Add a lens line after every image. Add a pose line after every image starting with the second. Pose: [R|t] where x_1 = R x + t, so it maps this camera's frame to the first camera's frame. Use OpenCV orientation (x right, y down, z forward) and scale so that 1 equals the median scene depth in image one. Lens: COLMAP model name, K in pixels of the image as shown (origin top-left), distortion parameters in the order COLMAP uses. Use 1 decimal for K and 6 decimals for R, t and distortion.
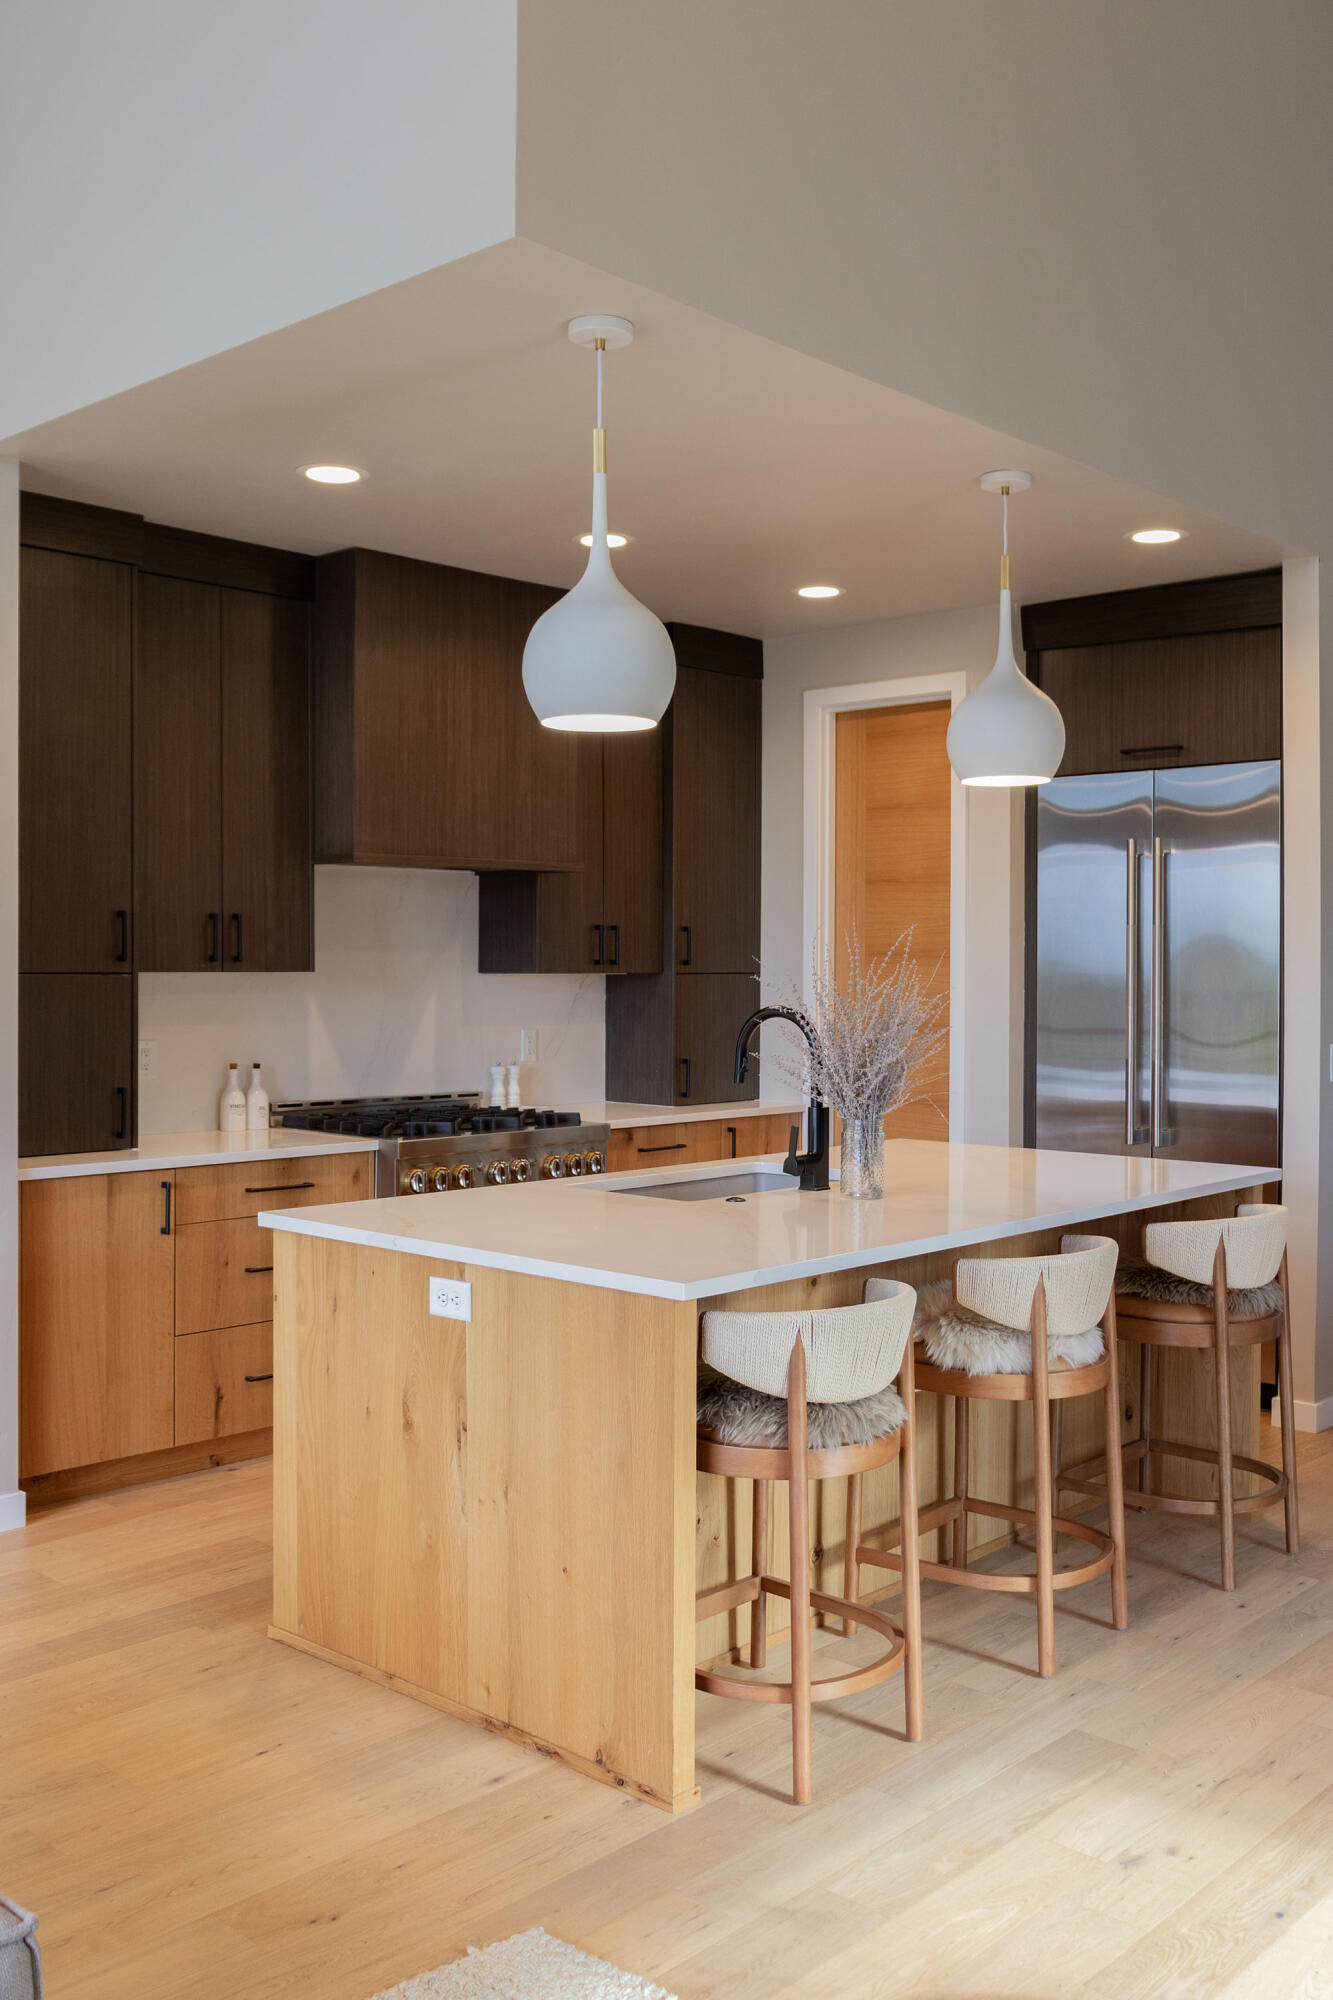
lens RADIAL K [[1794.6, 0, 666.5], [0, 1794.6, 1000.0], [0, 0, 1]] dist [-0.047752, 0.000492]
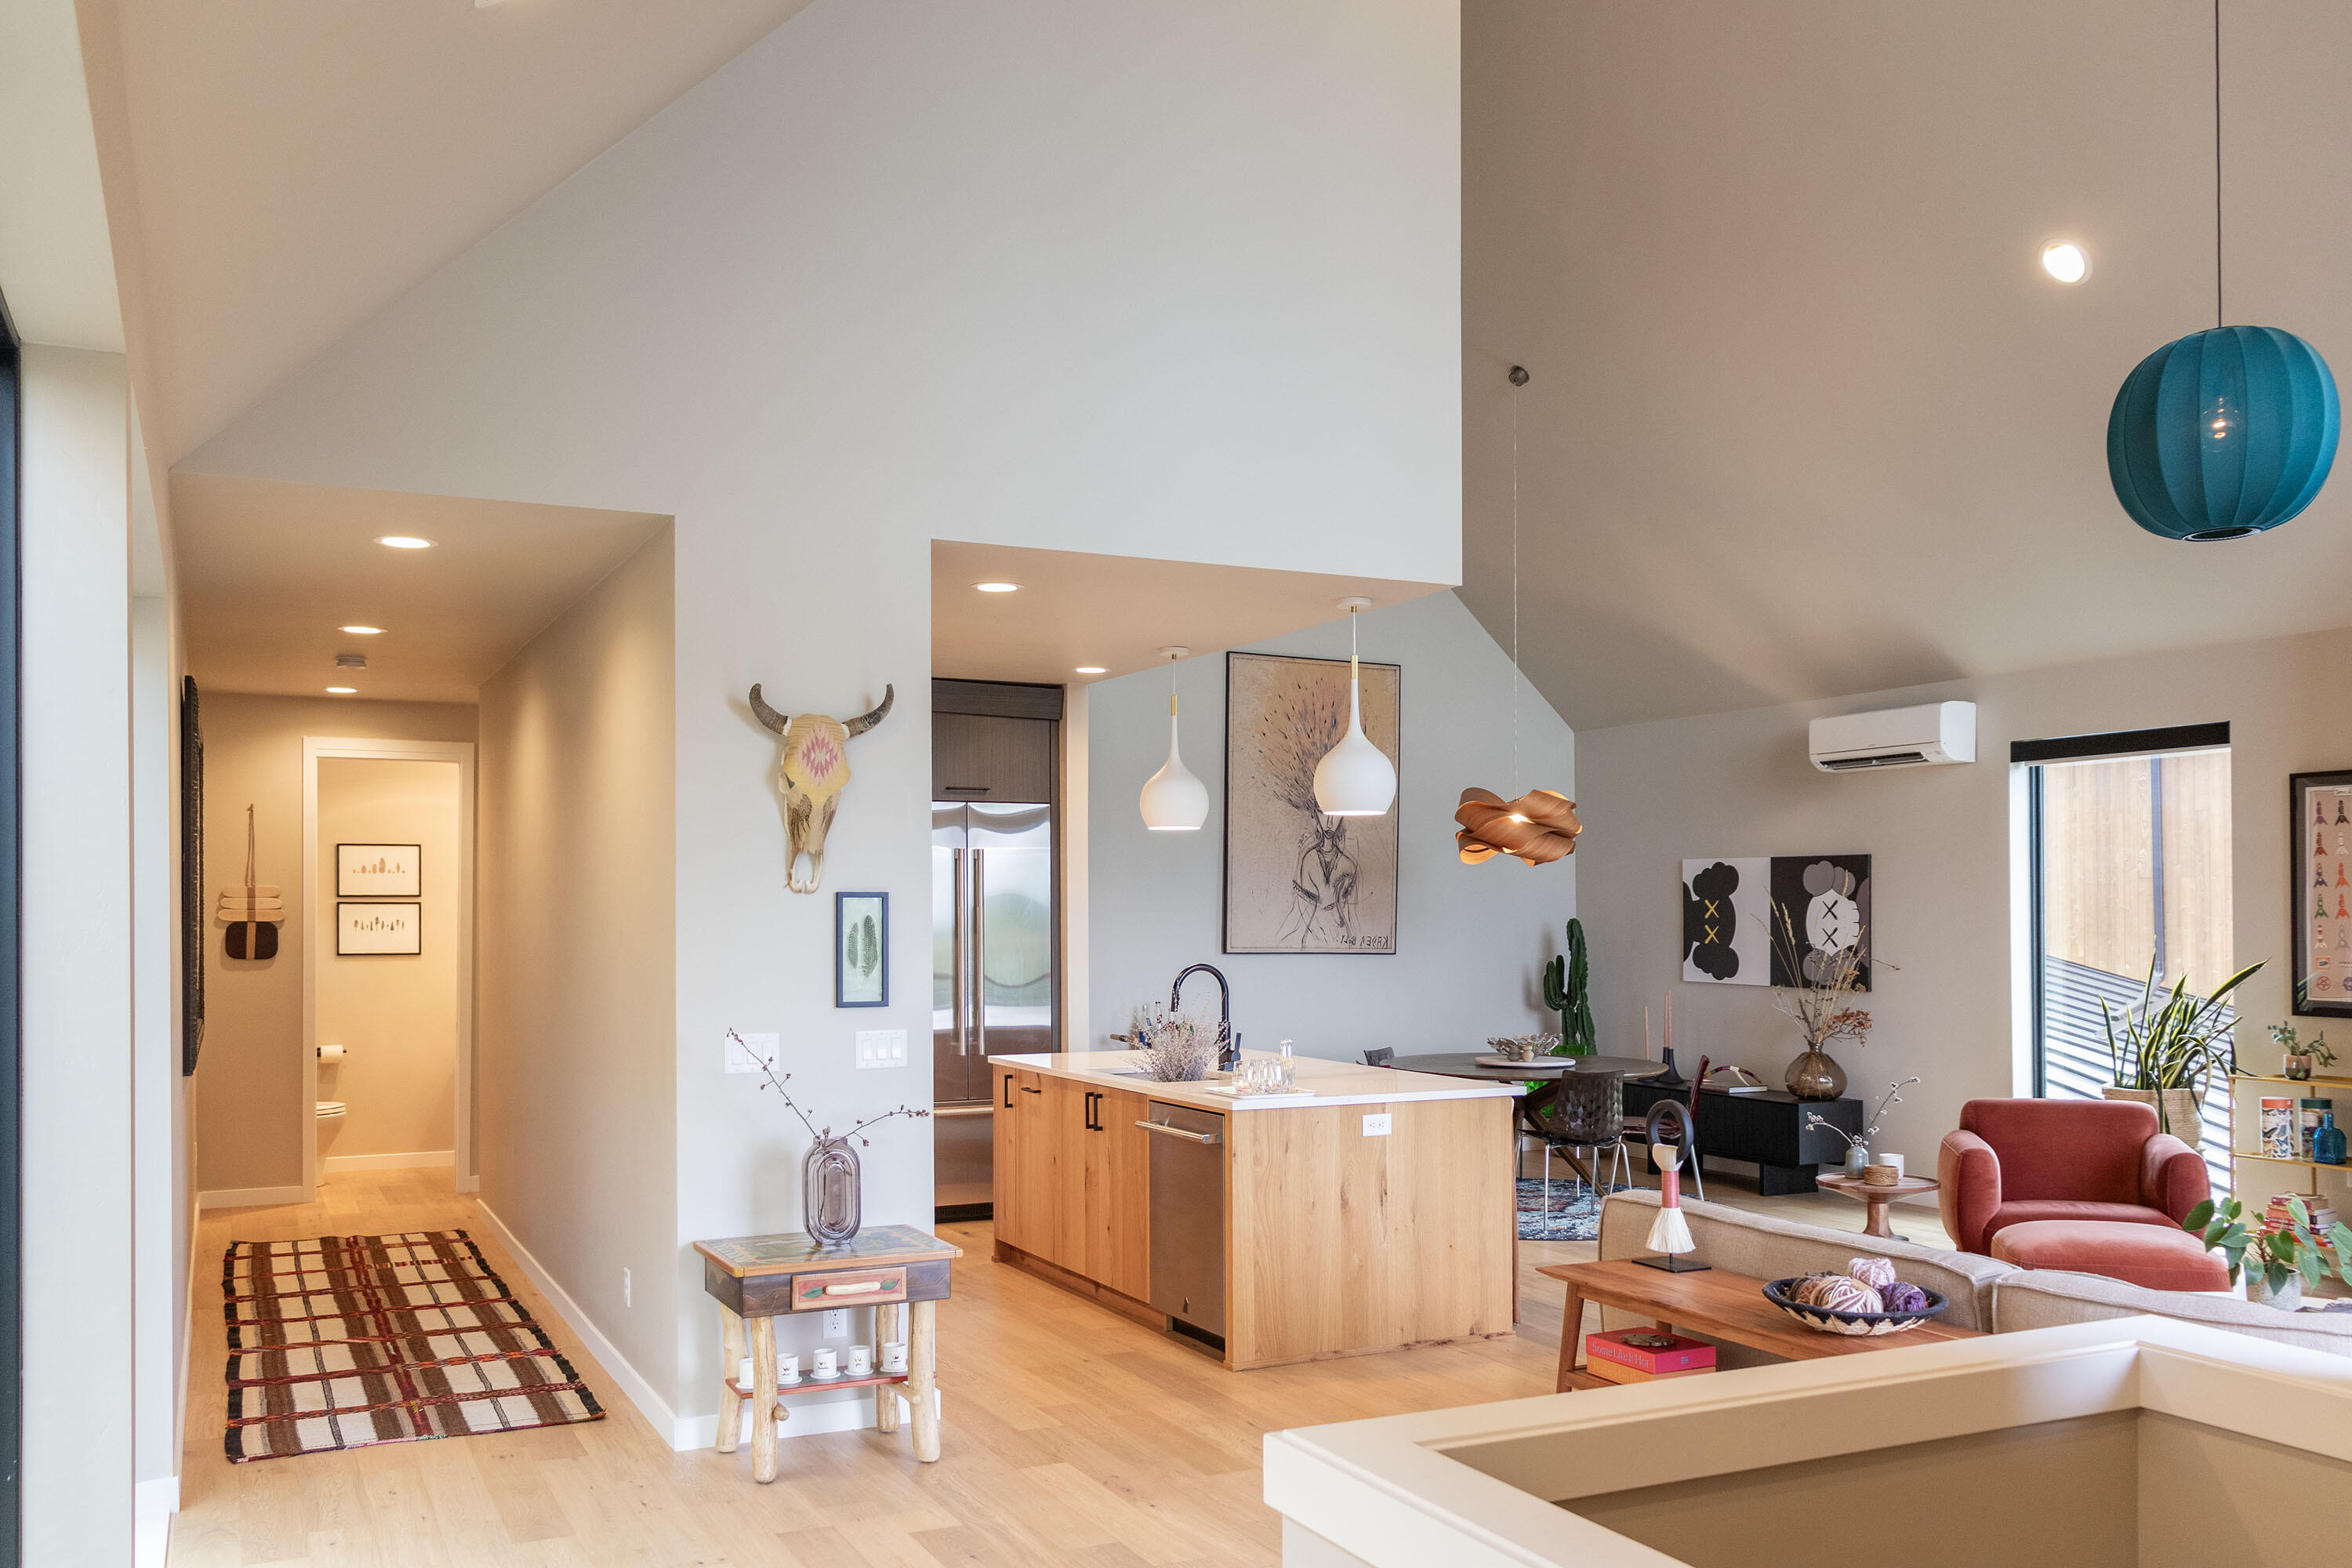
lens RADIAL K [[1929.4, 0, 1148.0], [0, 1929.4, 905.5], [0, 0, 1]] dist [0.010076, 0.002361]
pose [[0.367684, 0.000859, 0.929950, -1.262488], [0.022878, 0.999689, -0.009969, -0.027882], [-0.929669, 0.024941, 0.367550, 0.293592]]
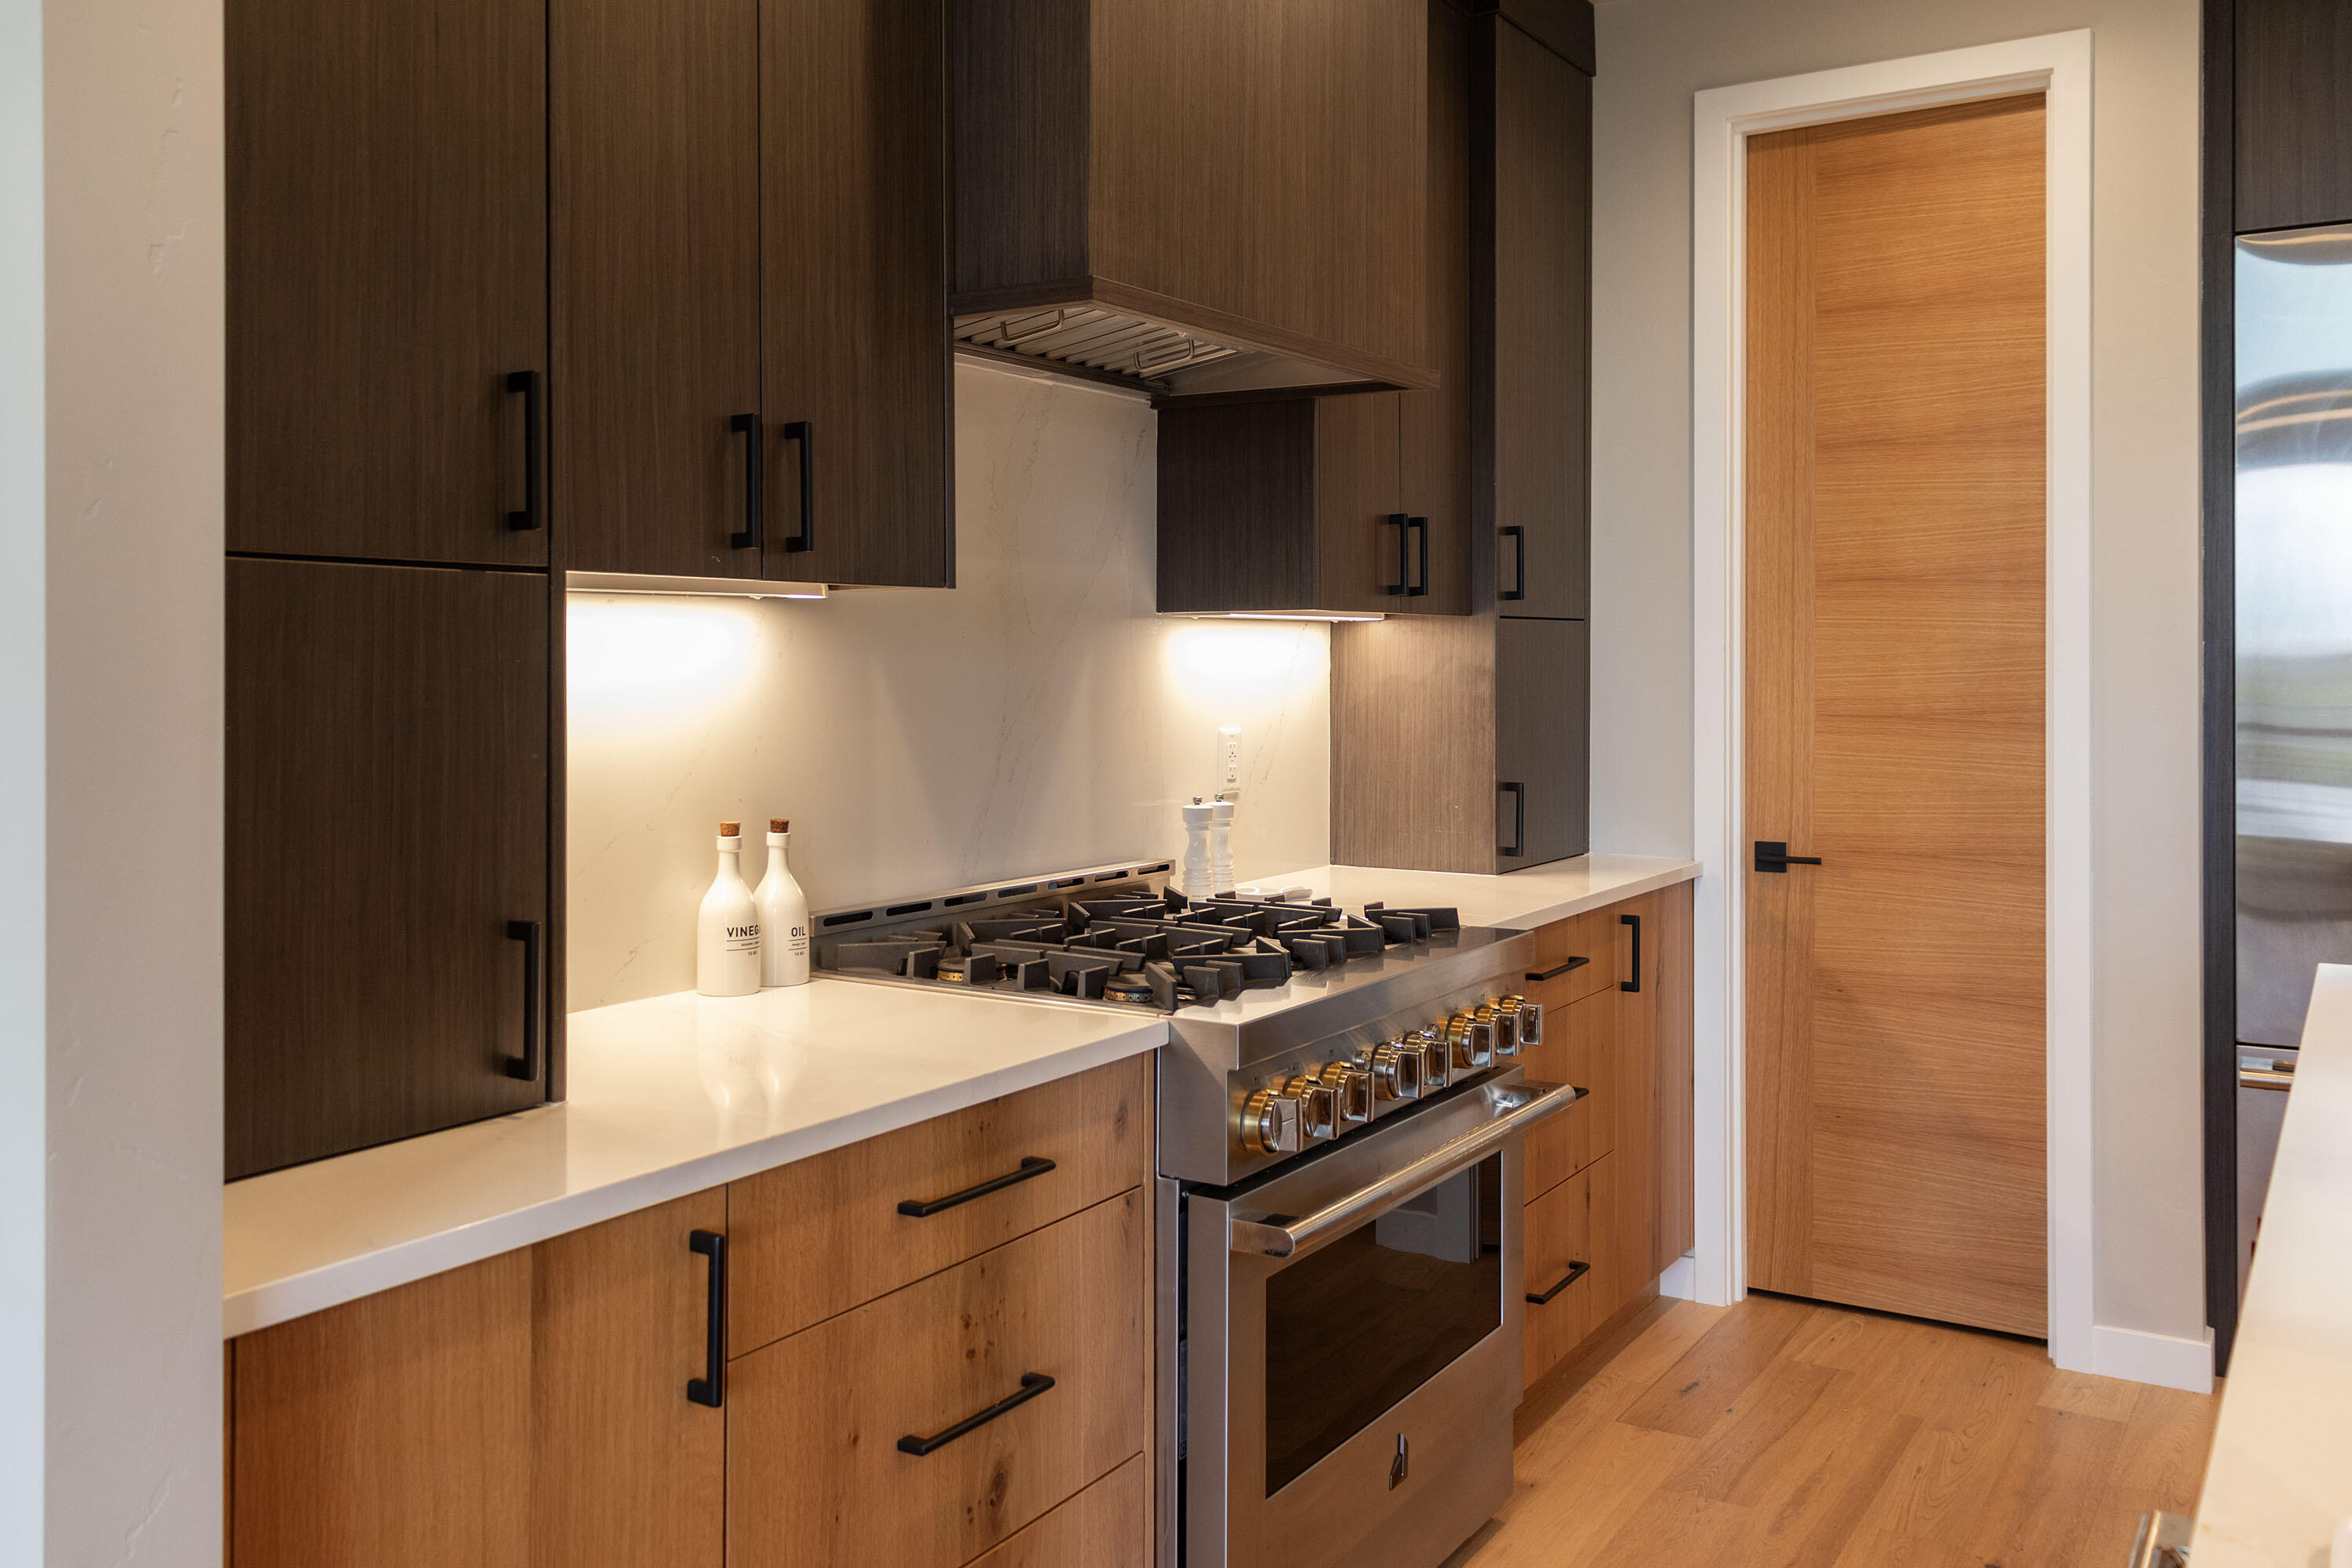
lens RADIAL K [[1933.0, 0, 1176.5], [0, 1933.0, 680.1], [0, 0, 1]] dist [0.004489, 0.001361]
pose [[0.982322, -0.006410, 0.187088, -0.229405], [0.007675, 0.999952, -0.006033, 0.007475], [-0.187040, 0.007362, 0.982325, 0.572696]]
